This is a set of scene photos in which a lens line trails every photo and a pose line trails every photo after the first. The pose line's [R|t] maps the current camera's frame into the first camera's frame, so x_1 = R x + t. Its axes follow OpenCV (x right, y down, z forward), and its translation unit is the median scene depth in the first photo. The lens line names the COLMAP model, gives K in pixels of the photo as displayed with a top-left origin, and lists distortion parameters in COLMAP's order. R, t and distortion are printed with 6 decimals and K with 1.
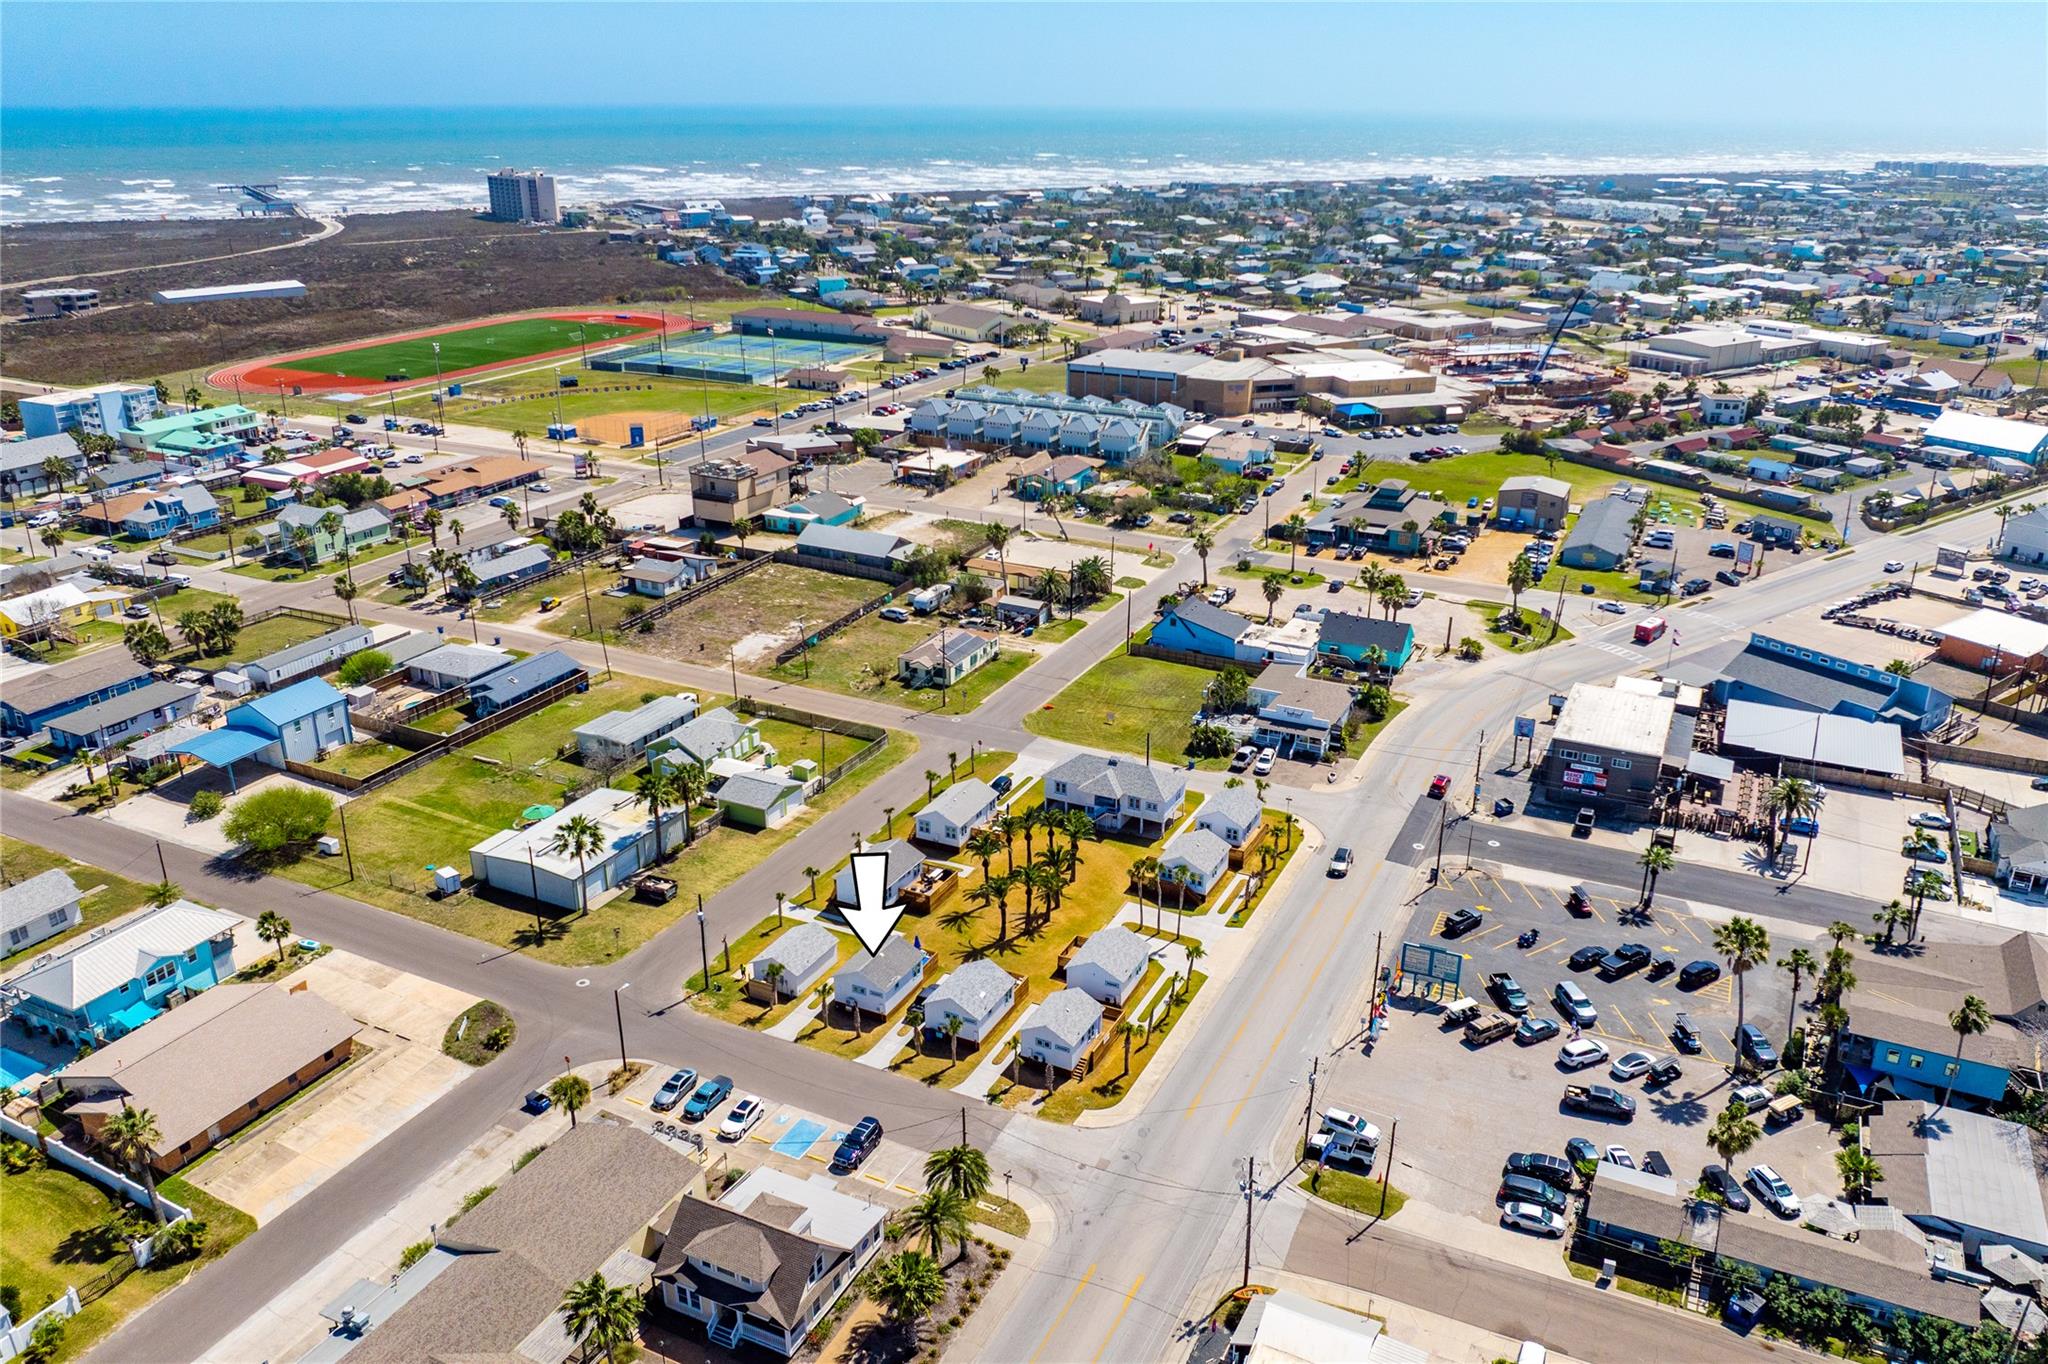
lens RADIAL K [[1493.3, 0, 1024.0], [0, 1493.3, 682.0], [0, 0, 1]] dist [-0.029745, -0.004392]
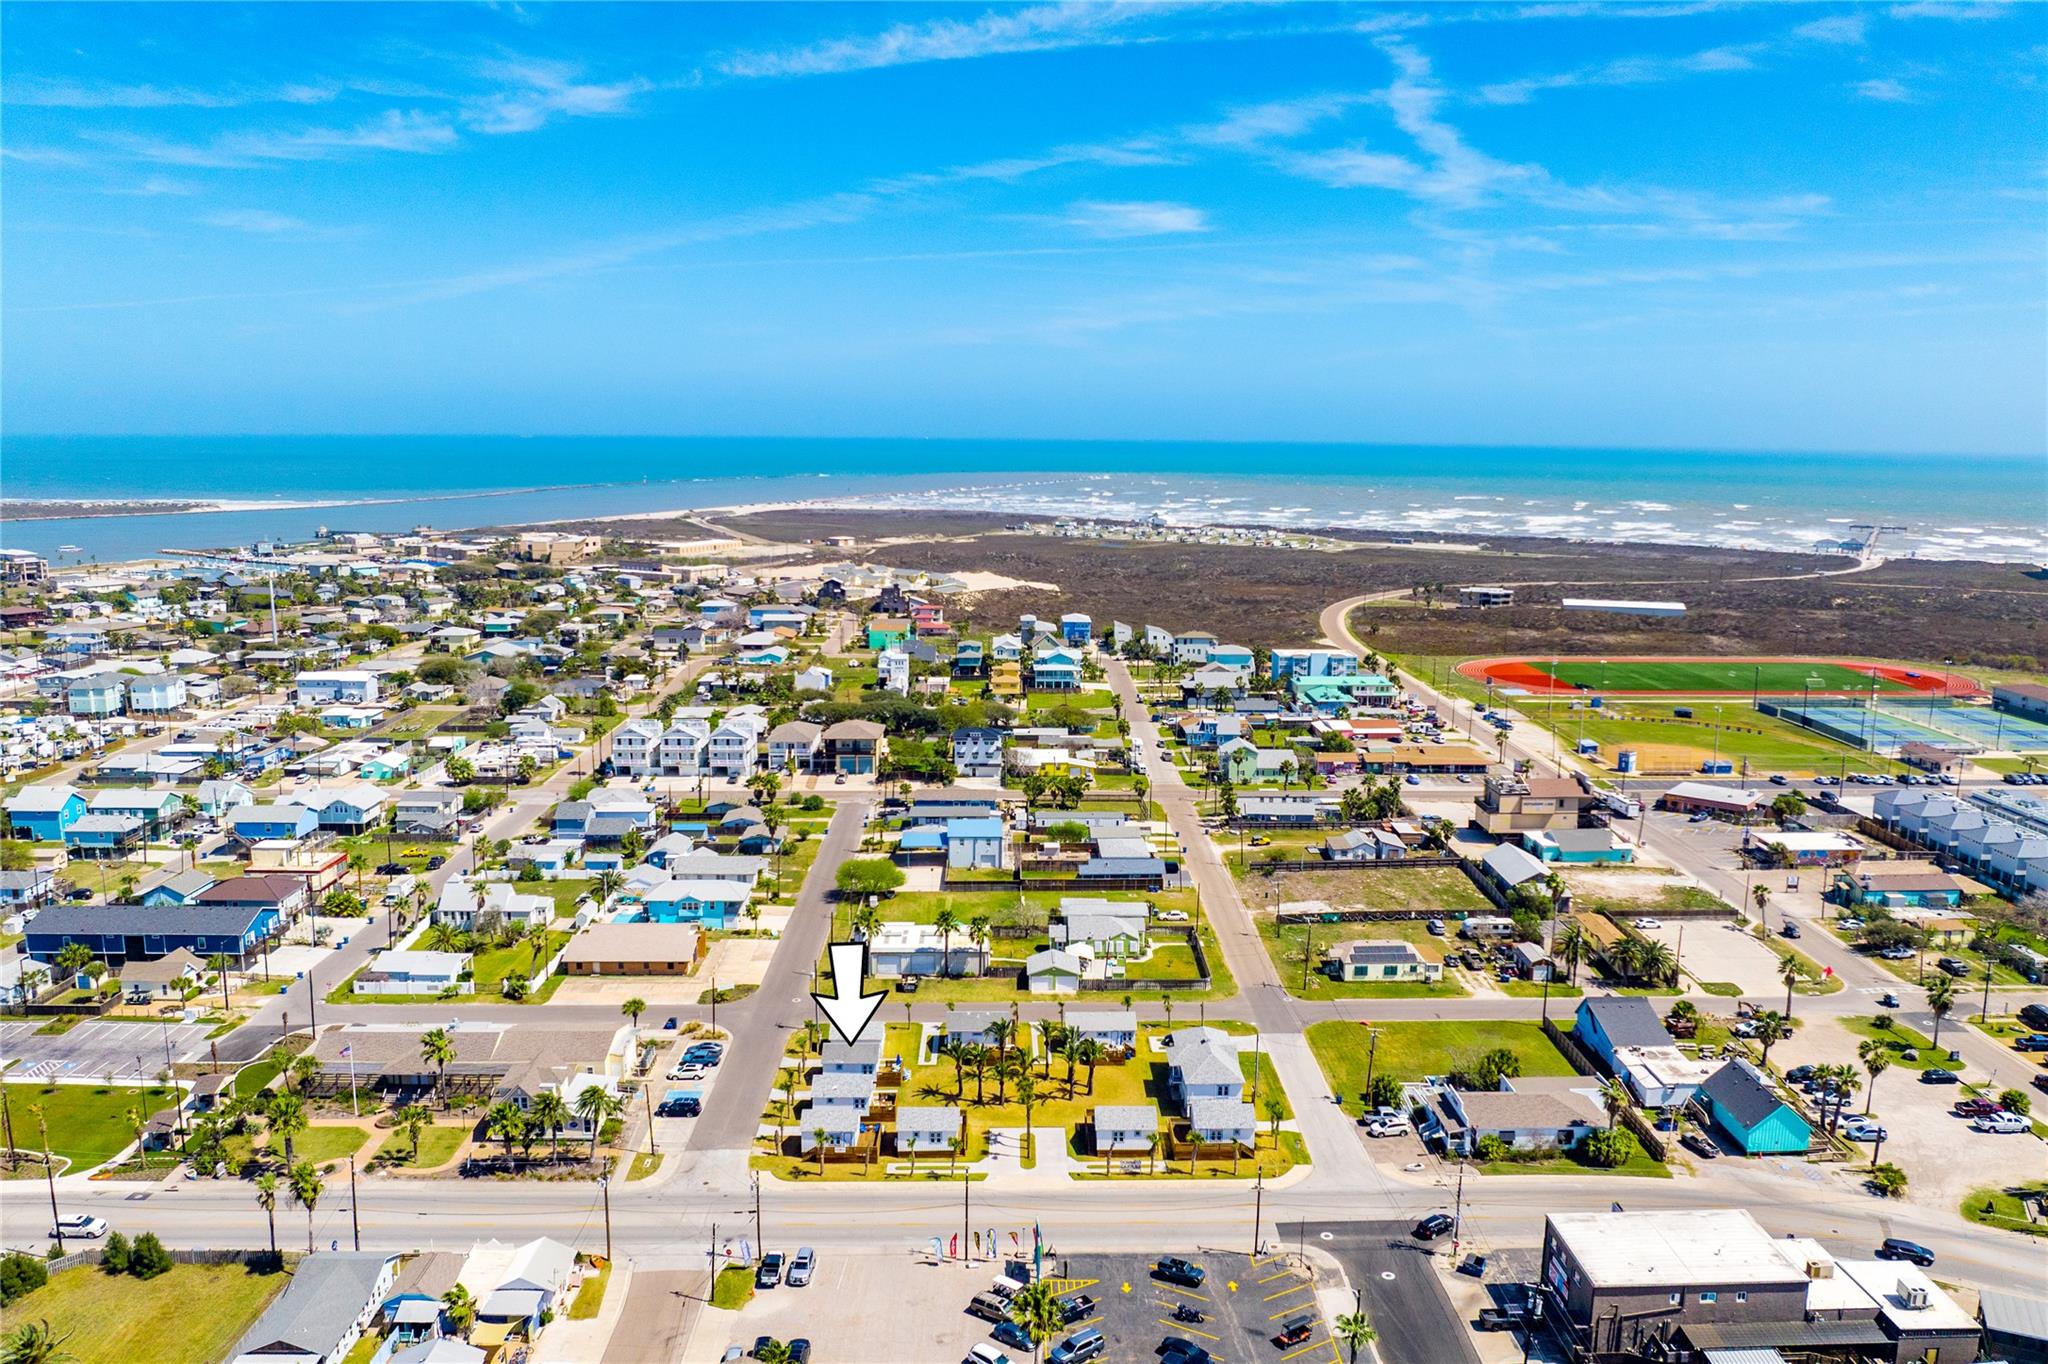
lens RADIAL K [[1493.3, 0, 1024.0], [0, 1493.3, 682.0], [0, 0, 1]] dist [-0.029745, -0.004392]
pose [[0.457471, 0.145278, -0.877277, 0.854232], [-0.332665, 0.942886, -0.017330, -0.119612], [0.824654, 0.299767, 0.479672, 0.292508]]
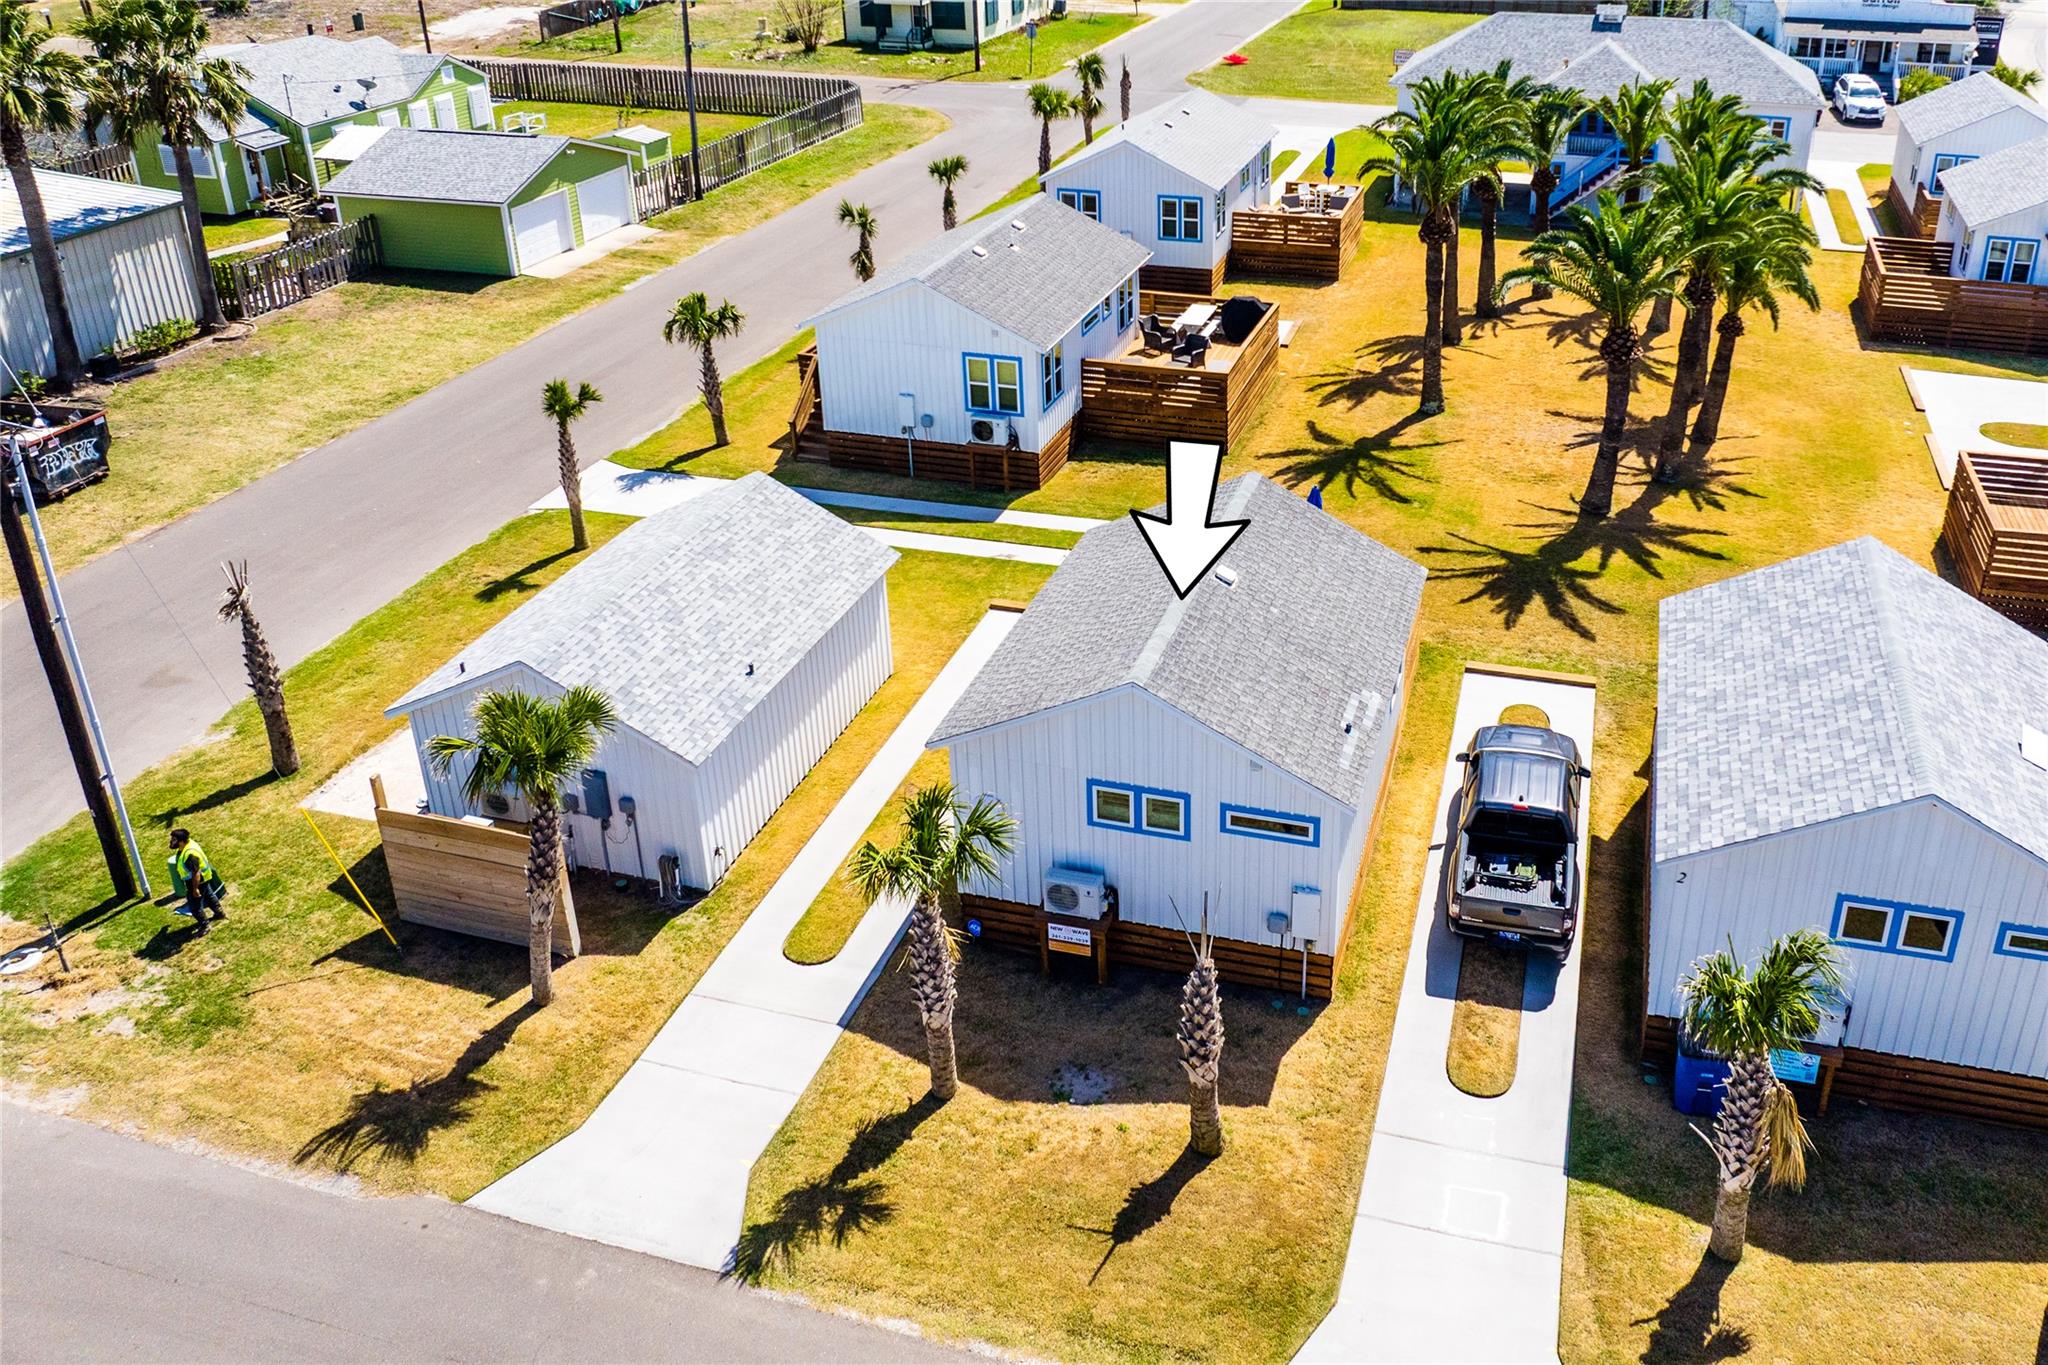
lens RADIAL K [[1493.3, 0, 1024.0], [0, 1493.3, 682.5], [0, 0, 1]] dist [-0.029745, -0.004392]
pose [[0.991370, -0.101482, 0.082986, -0.103032], [0.088688, 0.985374, 0.145510, 0.134737], [-0.096539, -0.136894, 0.985870, 0.671360]]
